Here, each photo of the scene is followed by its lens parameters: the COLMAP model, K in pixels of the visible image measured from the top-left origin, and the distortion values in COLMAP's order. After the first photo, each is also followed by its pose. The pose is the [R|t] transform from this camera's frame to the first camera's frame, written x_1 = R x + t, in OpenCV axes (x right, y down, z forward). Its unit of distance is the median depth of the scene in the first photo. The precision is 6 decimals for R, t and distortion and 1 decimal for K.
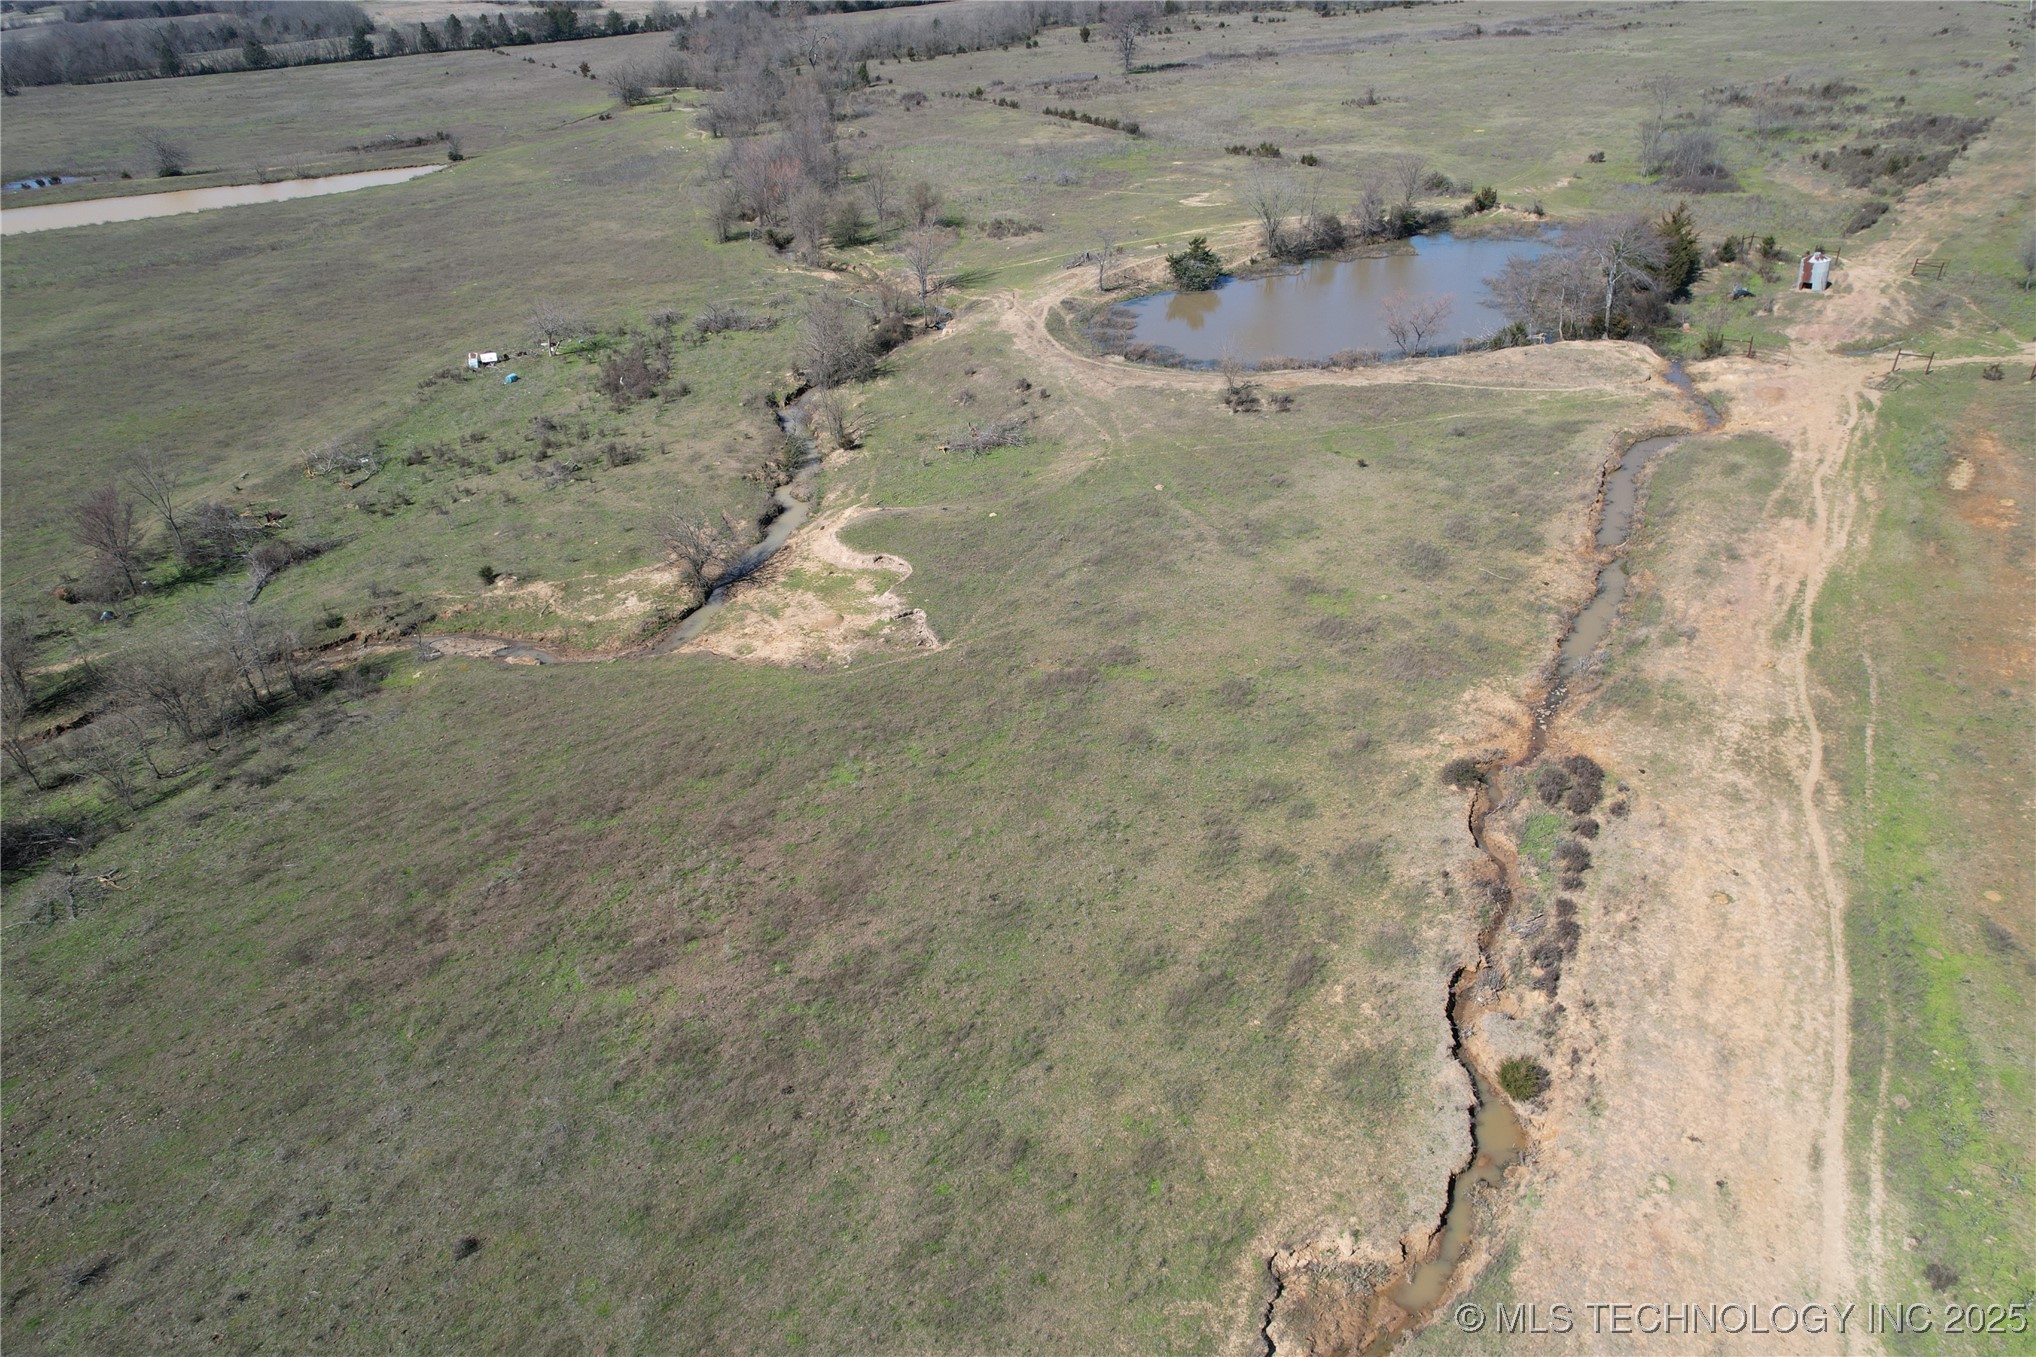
lens RADIAL K [[1308.2, 0, 1018.6], [0, 1308.2, 709.7], [0, 0, 1]] dist [-0.076400, 0.064785]
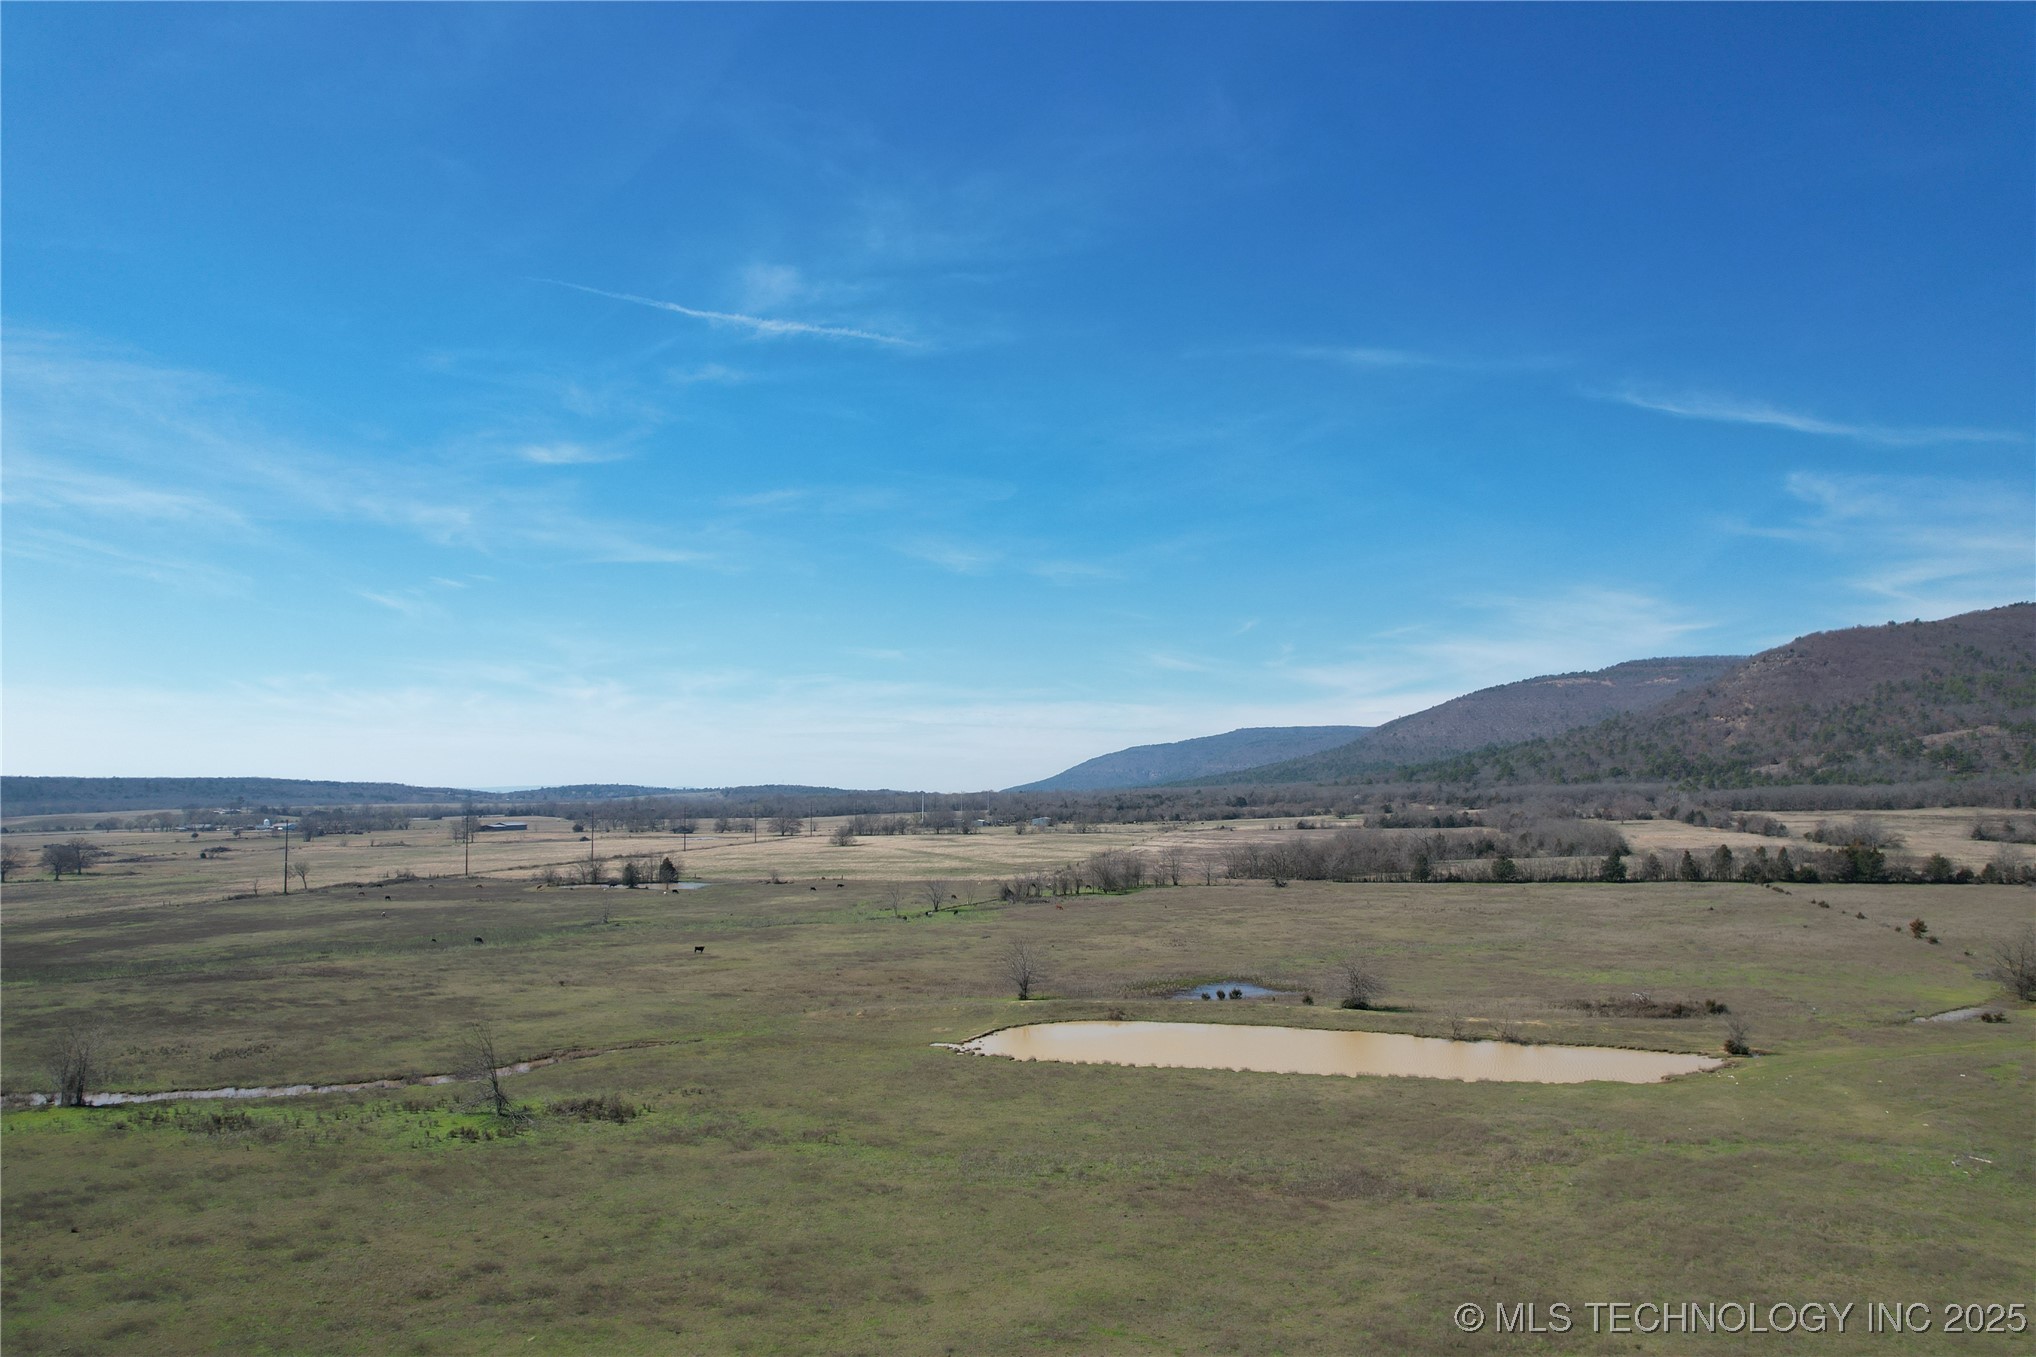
lens RADIAL K [[1322.8, 0, 1010.3], [0, 1322.8, 694.5], [0, 0, 1]] dist [-0.098310, 0.101284]
pose [[0.655844, -0.017223, -0.754700, -0.171492], [-0.414033, 0.827750, -0.378690, -0.167912], [0.631225, 0.560832, 0.535744, 0.295075]]
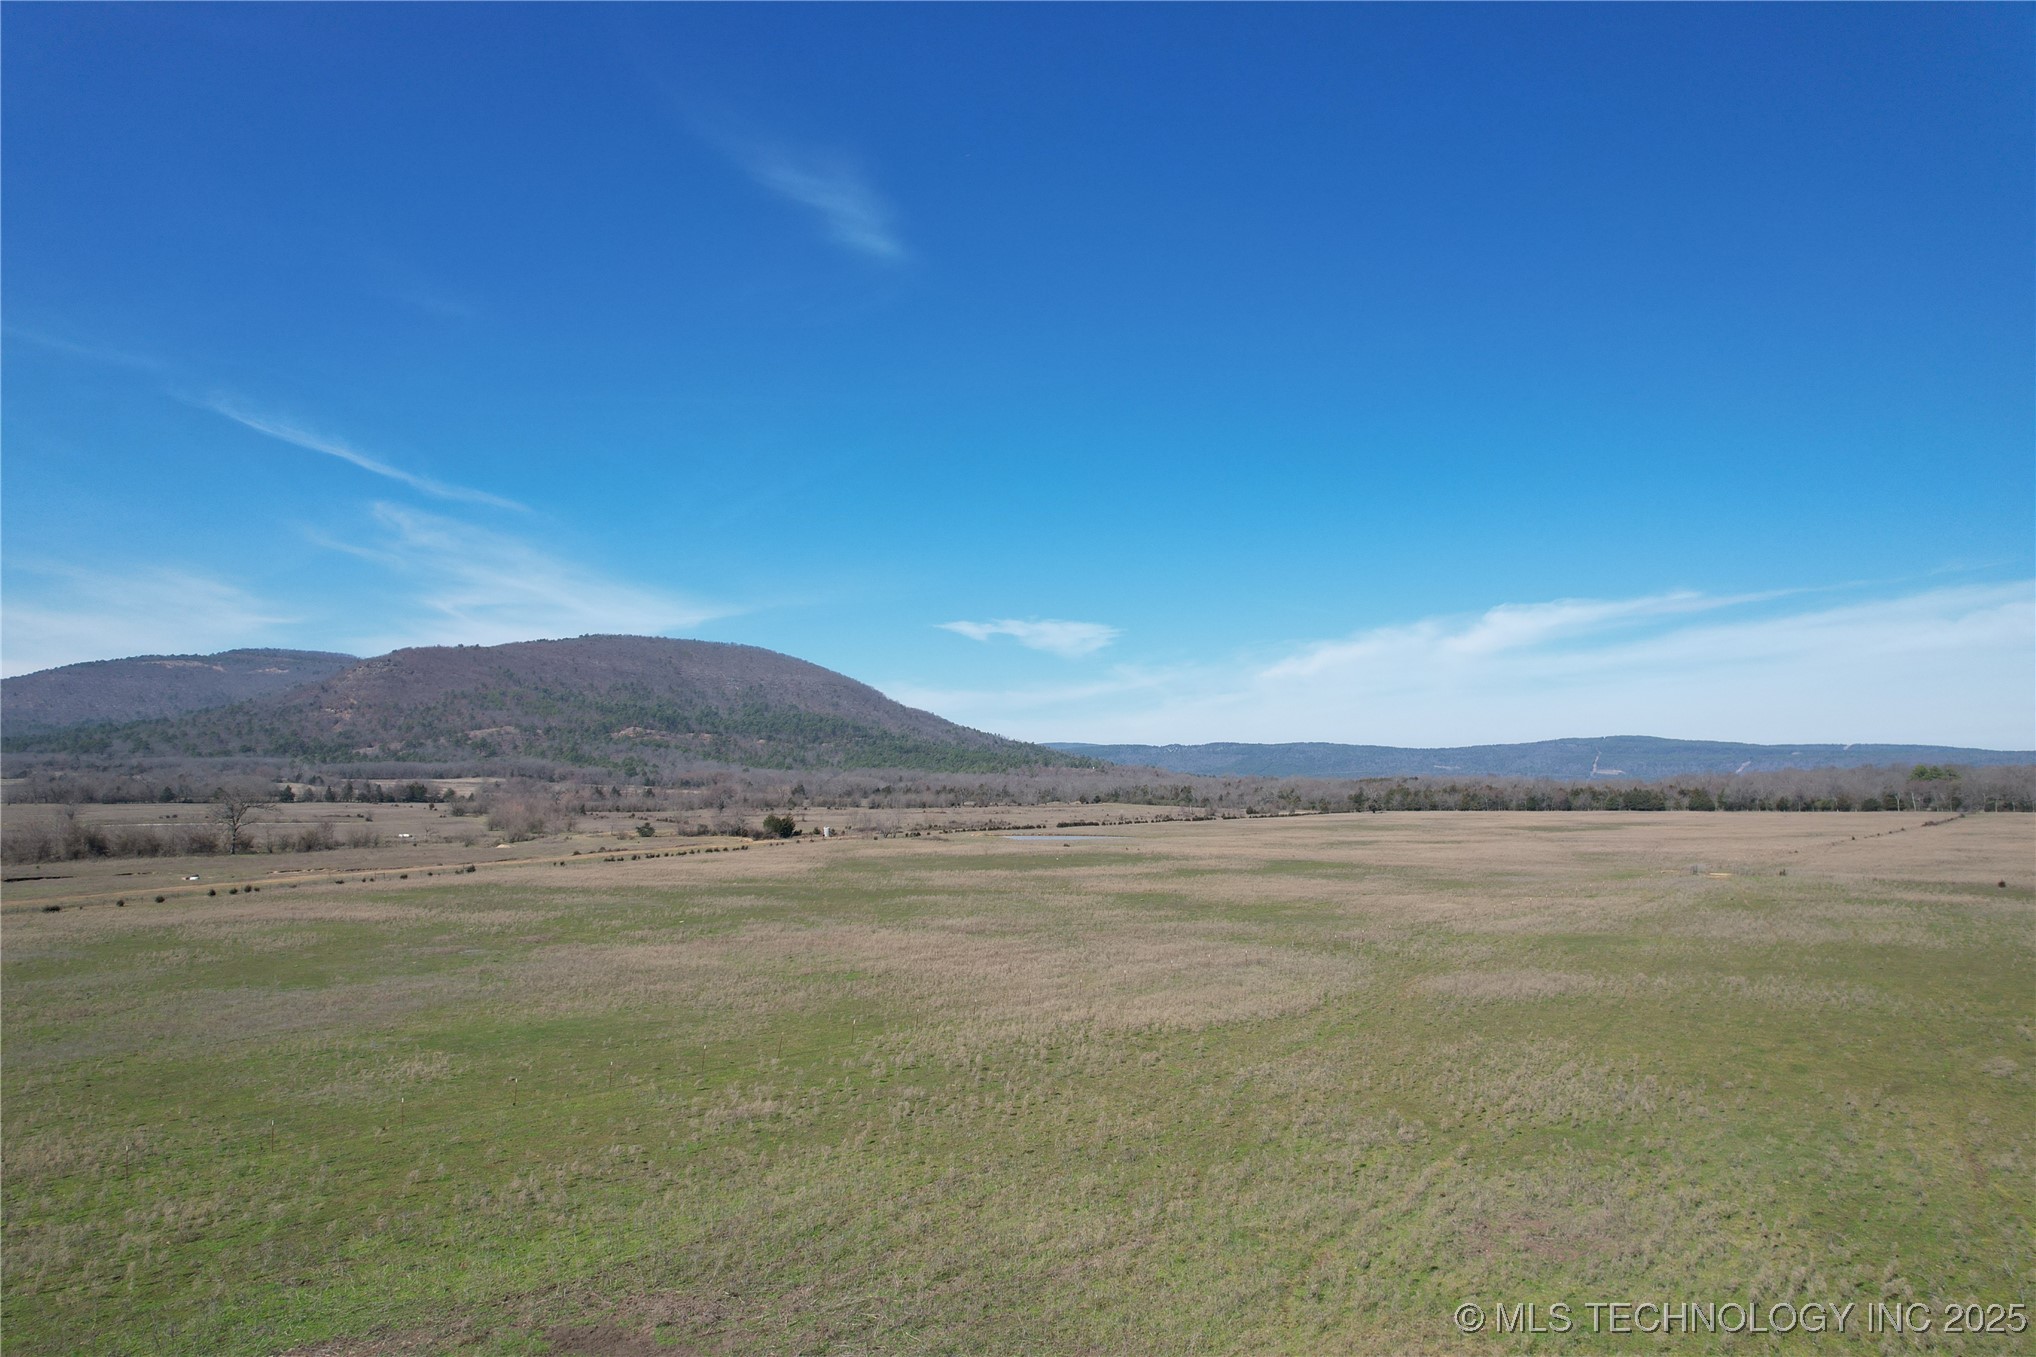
lens RADIAL K [[1311.9, 0, 1010.9], [0, 1311.9, 692.5], [0, 0, 1]] dist [-0.080875, 0.079667]
pose [[0.988349, 0.061482, 0.139236, 0.281629], [0.031133, 0.813782, -0.580336, 0.630815], [-0.148988, 0.577909, 0.802386, -0.937390]]
